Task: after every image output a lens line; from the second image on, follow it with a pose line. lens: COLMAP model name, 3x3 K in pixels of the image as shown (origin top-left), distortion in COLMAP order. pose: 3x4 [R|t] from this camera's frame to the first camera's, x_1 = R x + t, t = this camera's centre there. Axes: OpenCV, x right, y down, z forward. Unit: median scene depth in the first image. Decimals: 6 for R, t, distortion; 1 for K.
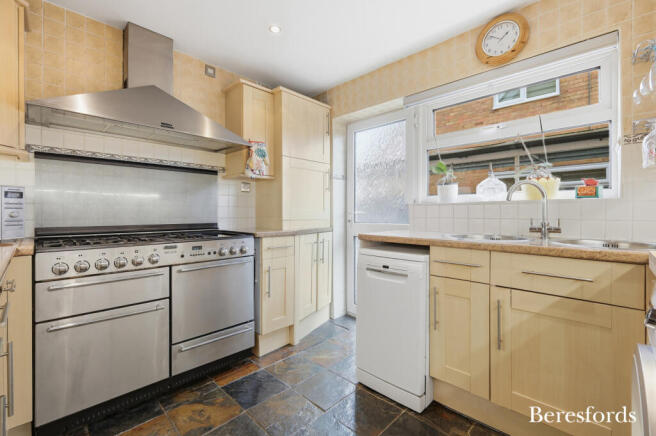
lens RADIAL K [[288.1, 0, 327.5], [0, 288.1, 214.2], [0, 0, 1]] dist [0.000938, 0.000247]
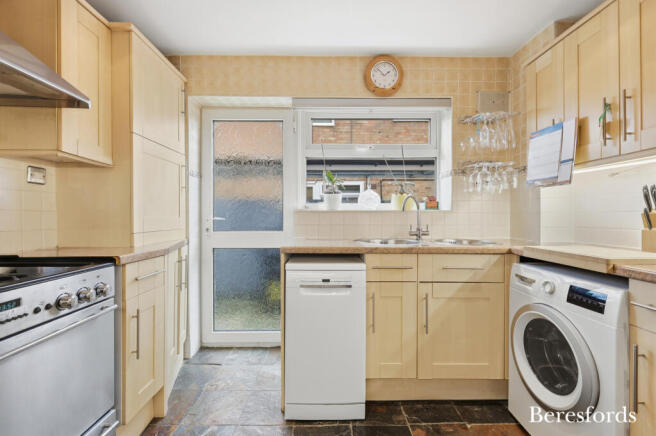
lens RADIAL K [[288.1, 0, 326.9], [0, 288.1, 218.3], [0, 0, 1]] dist [0.000938, 0.000247]
pose [[0.706443, -0.006170, 0.707743, -0.412367], [0.001636, 0.999974, 0.007085, -0.021778], [-0.707768, -0.003848, 0.706435, 0.317547]]
